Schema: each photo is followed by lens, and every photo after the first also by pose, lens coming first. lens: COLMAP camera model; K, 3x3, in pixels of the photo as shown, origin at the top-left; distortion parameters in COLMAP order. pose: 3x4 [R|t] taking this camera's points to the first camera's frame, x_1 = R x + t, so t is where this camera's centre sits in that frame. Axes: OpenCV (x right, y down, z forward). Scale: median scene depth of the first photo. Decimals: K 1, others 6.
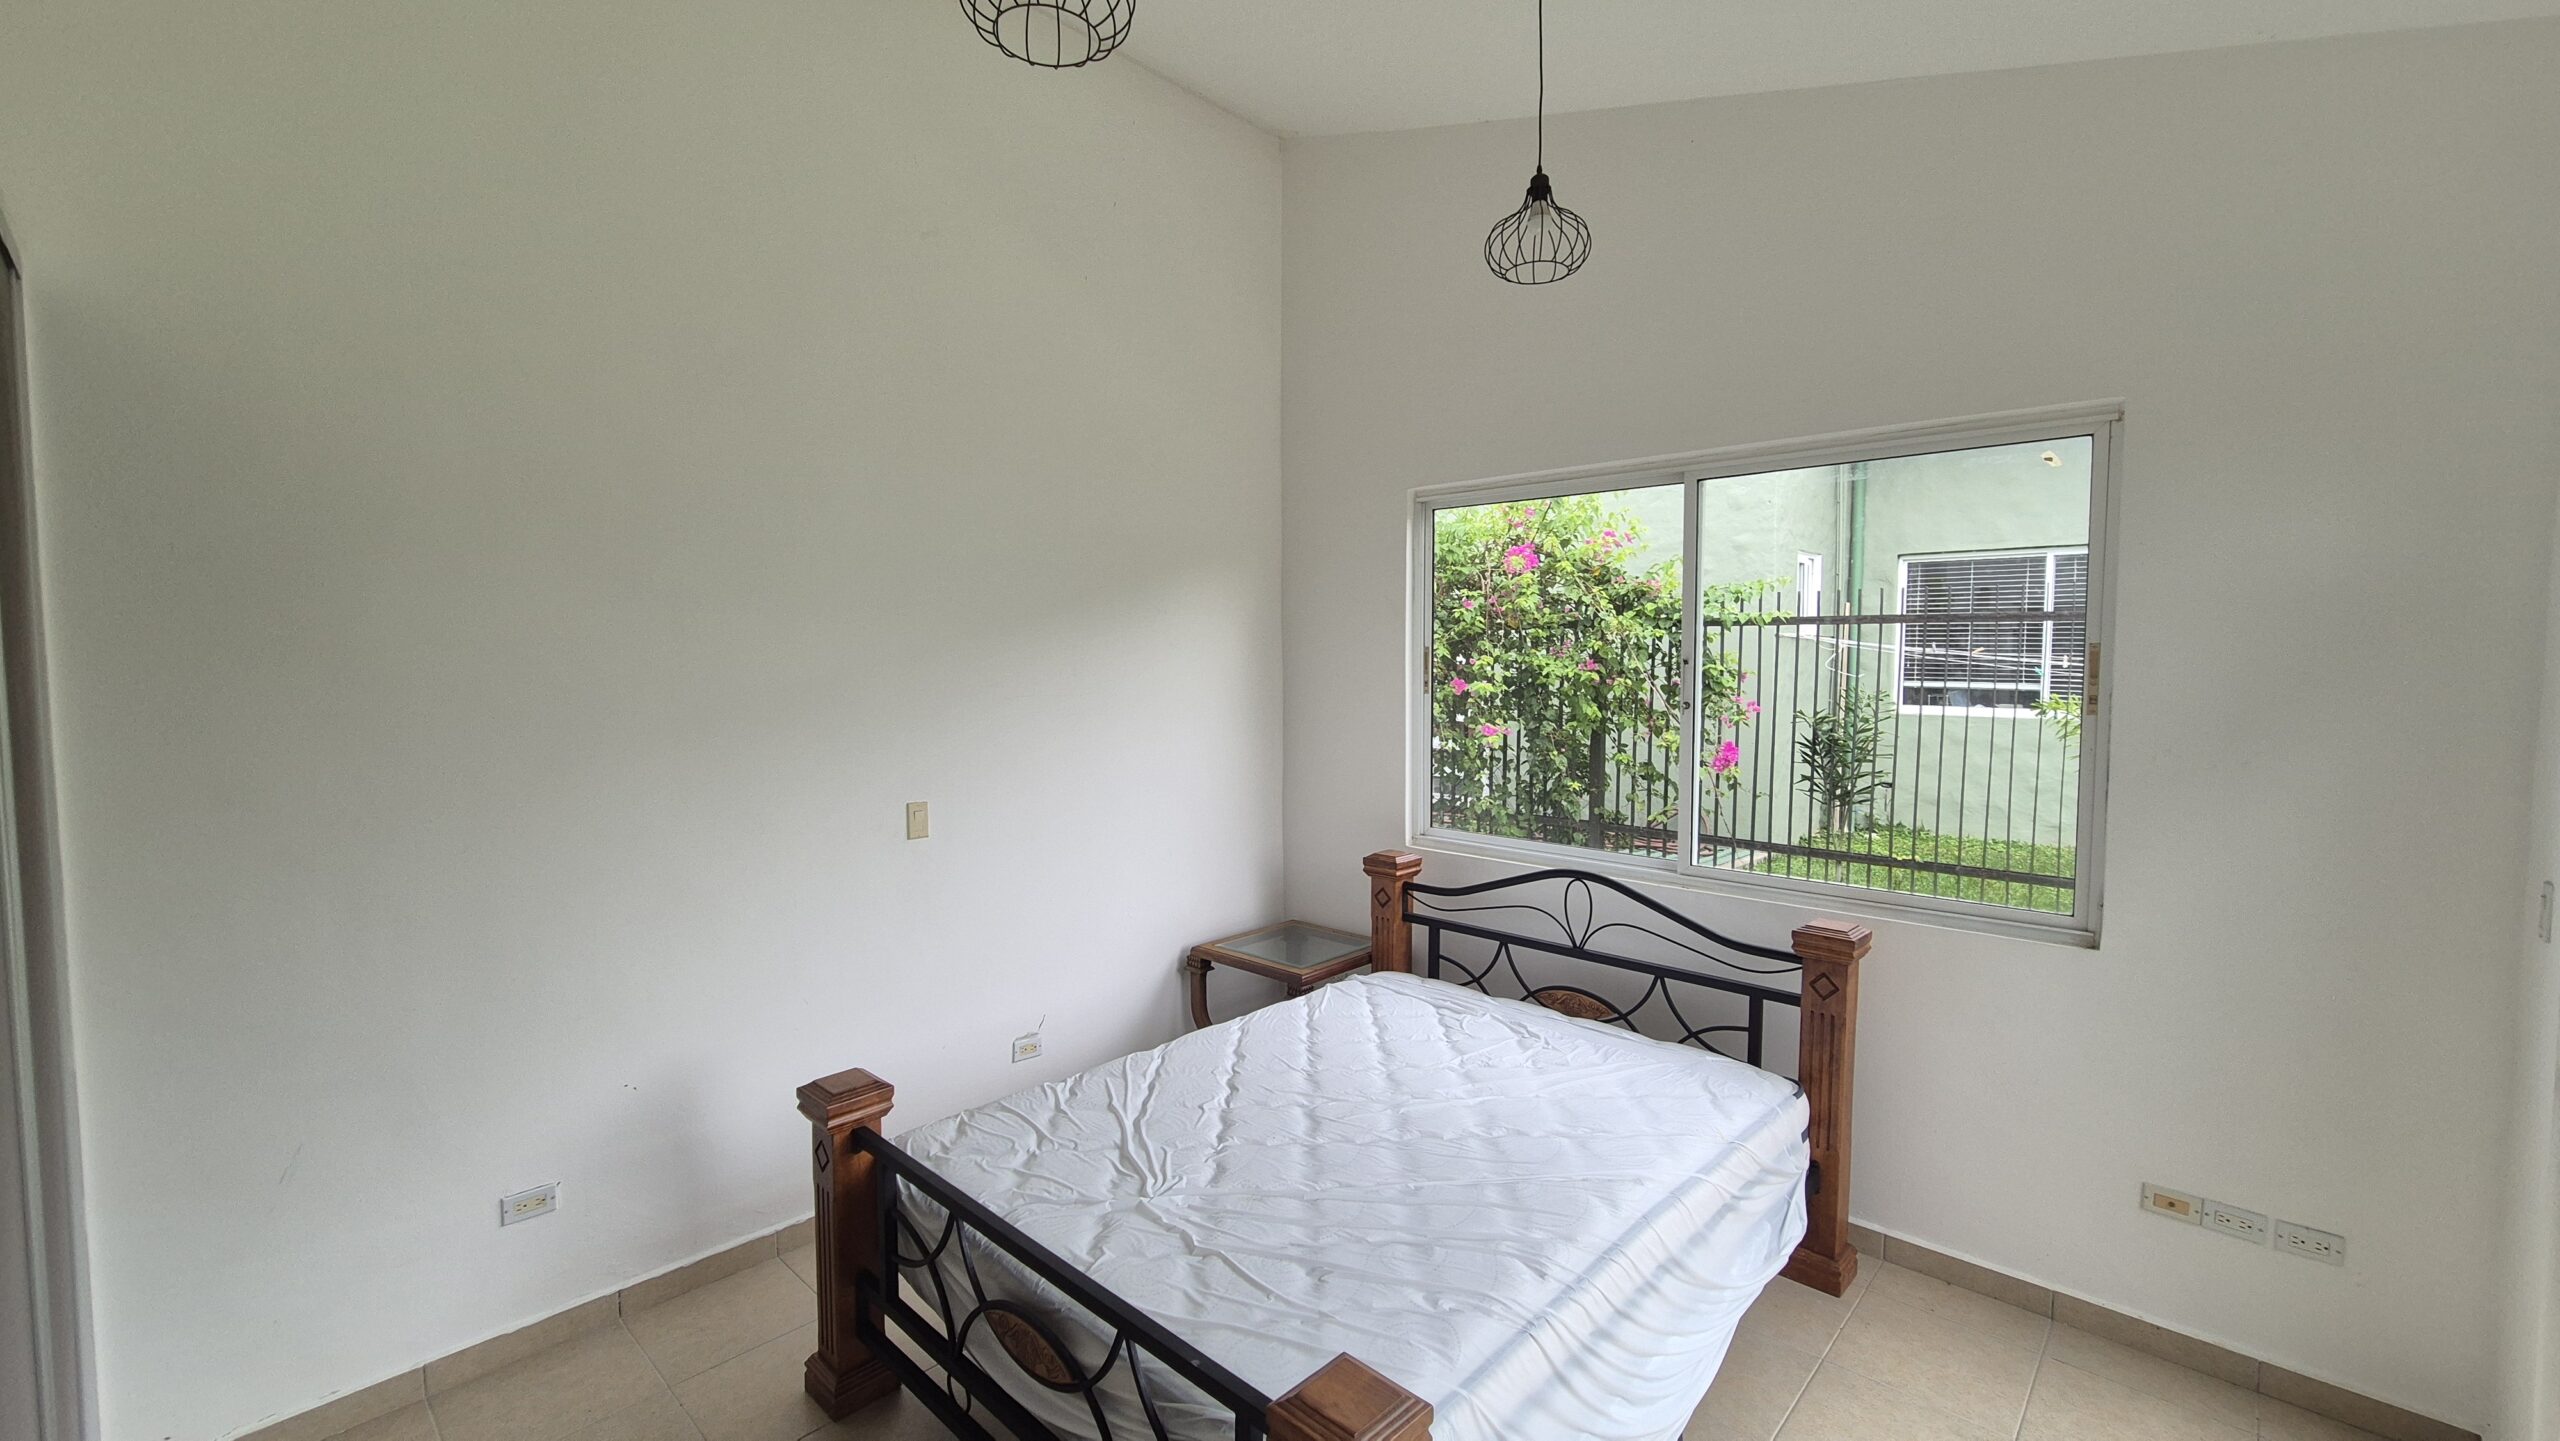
lens RADIAL K [[1045.6, 0, 1279.2], [0, 1045.6, 727.9], [0, 0, 1]] dist [0.001696, 0.000681]
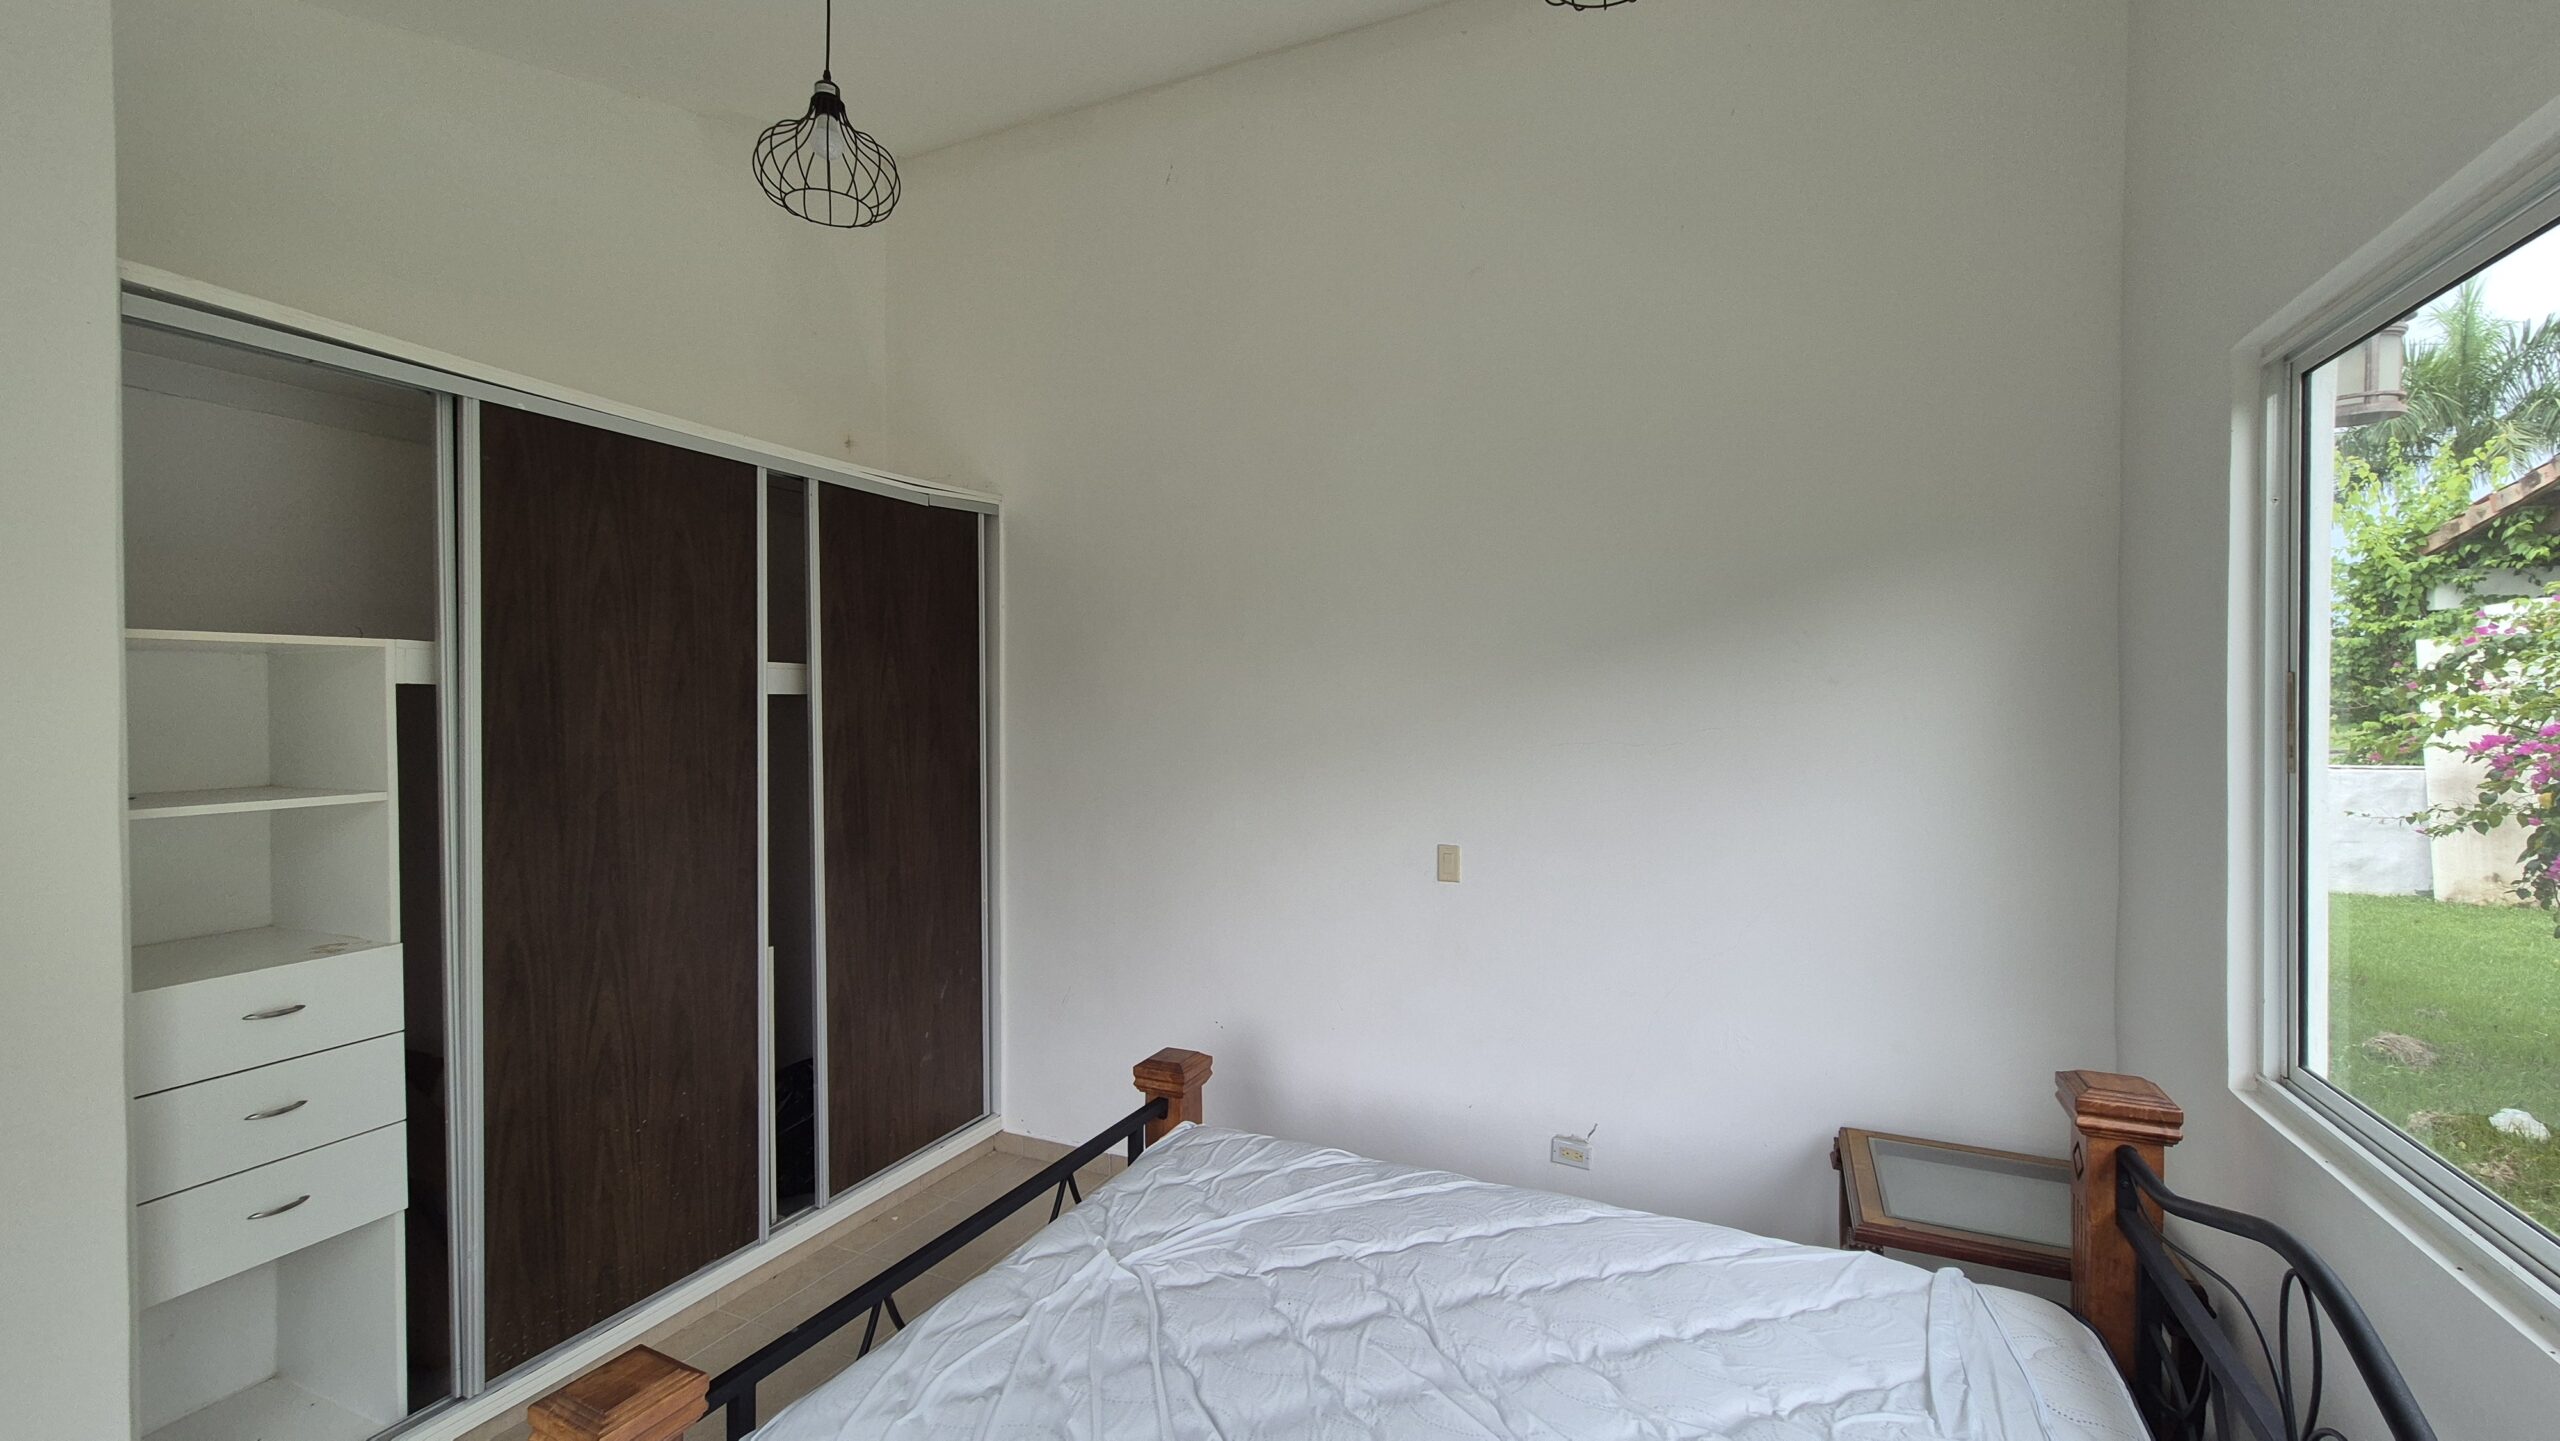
lens RADIAL K [[1045.6, 0, 1279.5], [0, 1045.6, 715.3], [0, 0, 1]] dist [0.001696, 0.000681]
pose [[0.303544, 0.003479, -0.952811, 0.596837], [-0.055003, 0.998390, -0.013877, -0.031808], [0.951228, 0.056620, 0.303247, 0.584658]]
